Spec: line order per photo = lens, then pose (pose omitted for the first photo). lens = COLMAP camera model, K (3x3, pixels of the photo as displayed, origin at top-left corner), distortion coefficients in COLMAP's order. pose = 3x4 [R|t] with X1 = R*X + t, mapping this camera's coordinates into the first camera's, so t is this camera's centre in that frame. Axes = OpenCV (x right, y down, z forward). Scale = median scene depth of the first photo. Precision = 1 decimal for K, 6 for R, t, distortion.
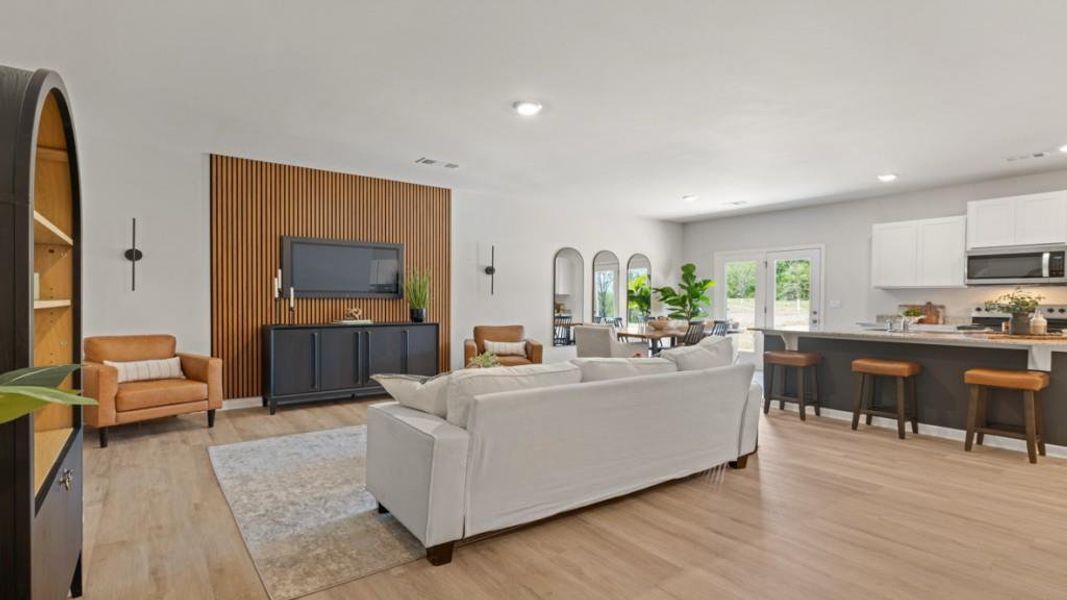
lens RADIAL K [[515.1, 0, 528.7], [0, 515.1, 305.3], [0, 0, 1]] dist [0.000016, -0.001887]
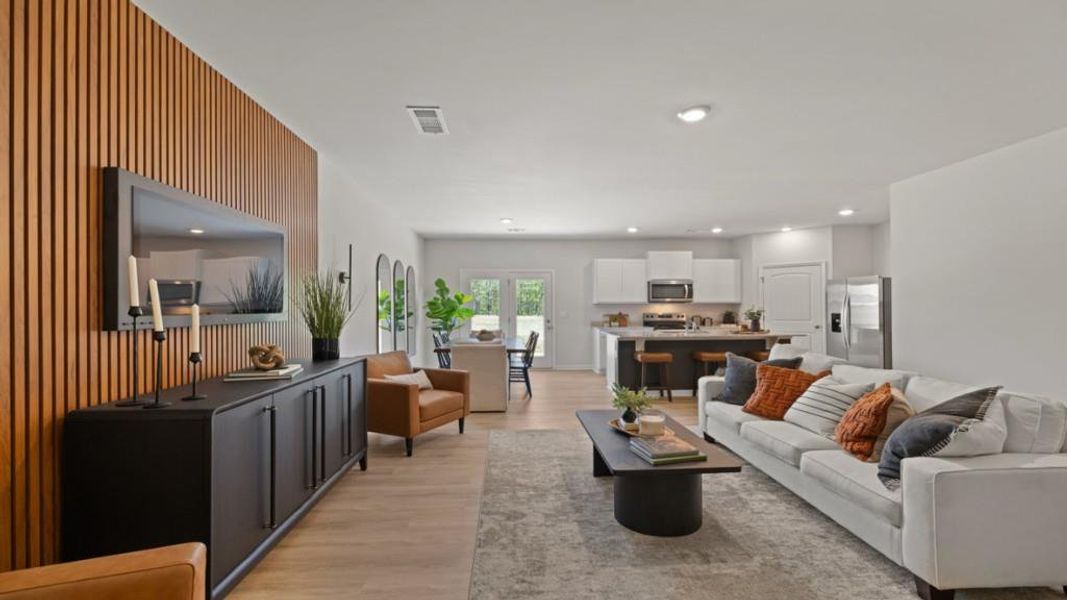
lens RADIAL K [[451.7, 0, 530.7], [0, 451.7, 298.0], [0, 0, 1]] dist [0.000312, -0.000957]
pose [[0.552376, 0.010764, 0.833526, -0.562940], [0.016667, 0.999574, -0.023954, -0.024300], [-0.833429, 0.027124, 0.551961, 0.537575]]
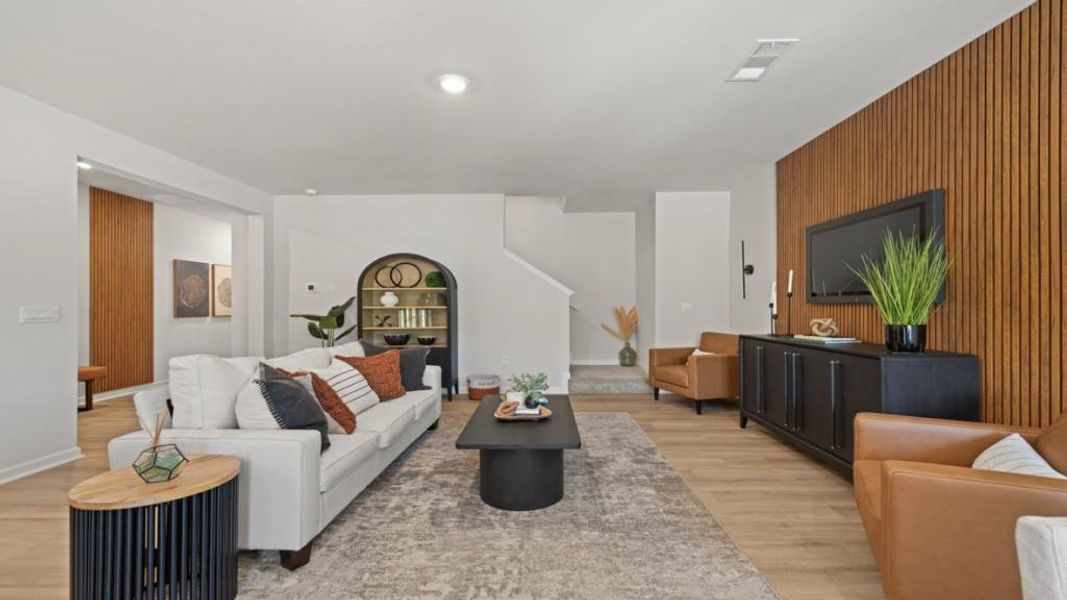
lens RADIAL K [[451.7, 0, 530.7], [0, 451.7, 303.9], [0, 0, 1]] dist [0.000312, -0.000957]
pose [[-0.615298, -0.005584, -0.788275, 0.341342], [-0.007993, 0.999968, -0.000844, -0.009646], [0.788254, 0.005781, -0.615323, 1.047744]]
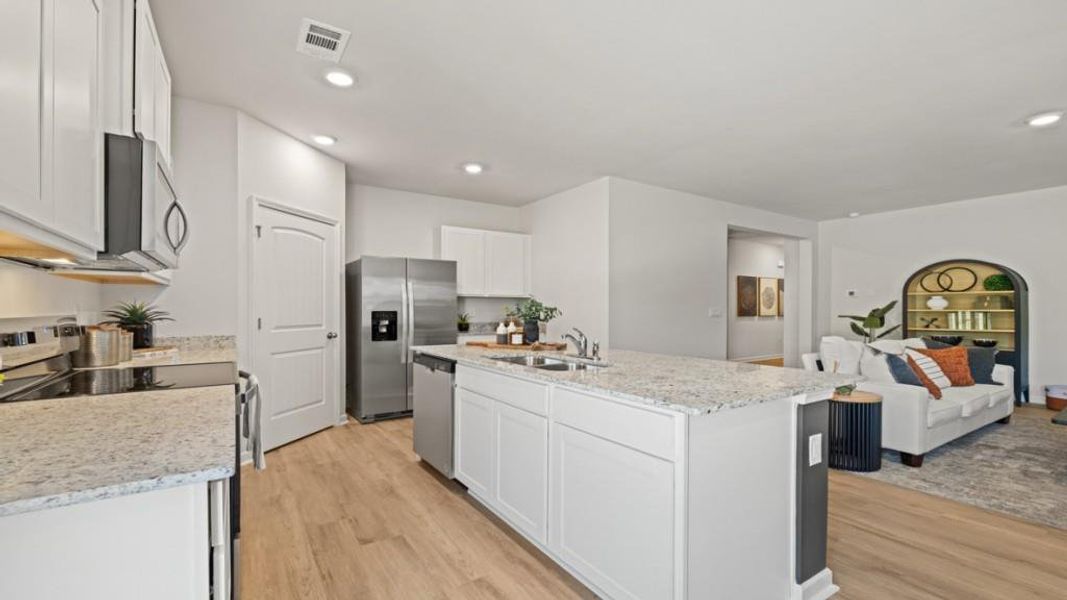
lens RADIAL K [[451.7, 0, 539.1], [0, 451.7, 309.0], [0, 0, 1]] dist [0.000312, -0.000957]
pose [[-0.999133, -0.004948, 0.041344, 0.621785], [-0.004441, 0.999914, 0.012352, -0.012020], [-0.041401, 0.012158, -0.999069, 1.278336]]
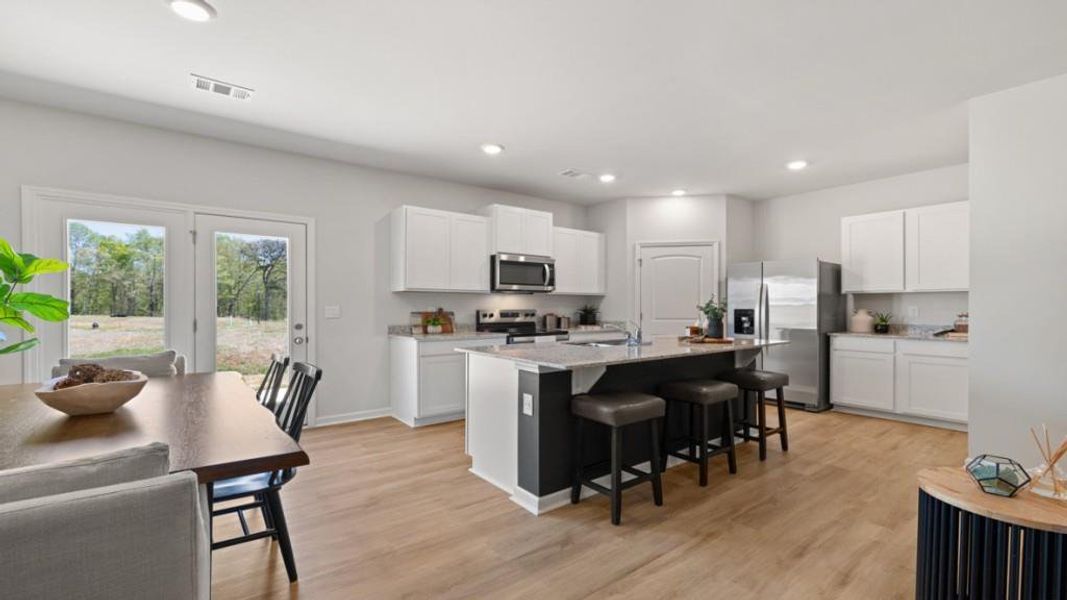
lens RADIAL K [[451.7, 0, 536.9], [0, 451.7, 308.9], [0, 0, 1]] dist [0.000312, -0.000957]
pose [[-0.027166, -0.008458, 0.999595, 0.007823], [0.011771, 0.999892, 0.008780, -0.011217], [-0.999562, 0.012005, -0.027063, 0.968672]]
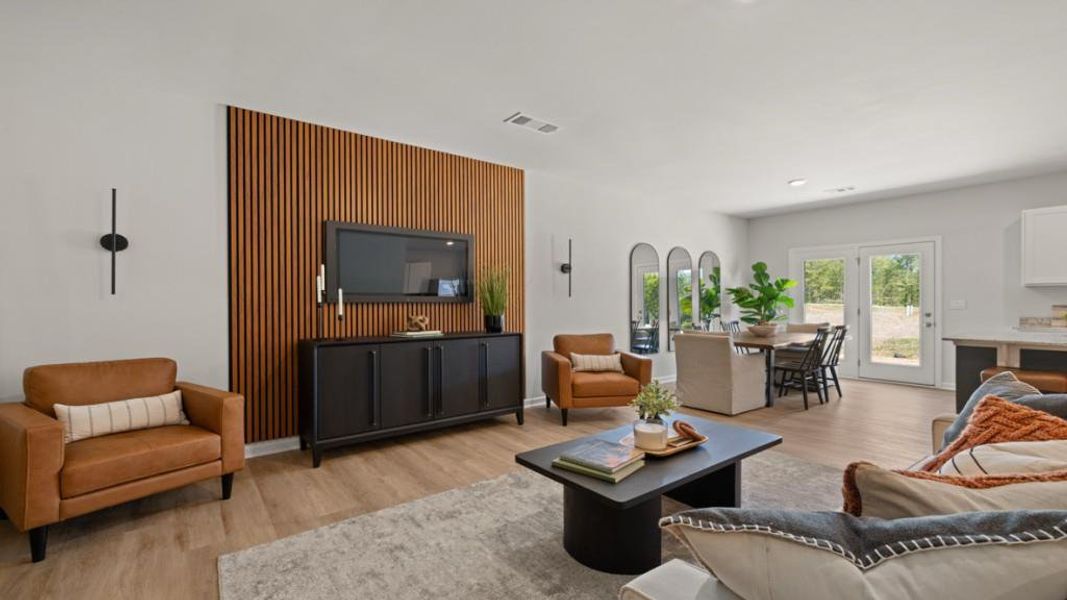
lens RADIAL K [[451.7, 0, 527.9], [0, 451.7, 301.7], [0, 0, 1]] dist [0.000312, -0.000957]
pose [[0.999794, -0.008156, 0.018571, -0.187551], [0.008395, 0.999882, -0.012840, -0.005067], [-0.018464, 0.012993, 0.999745, 0.321794]]
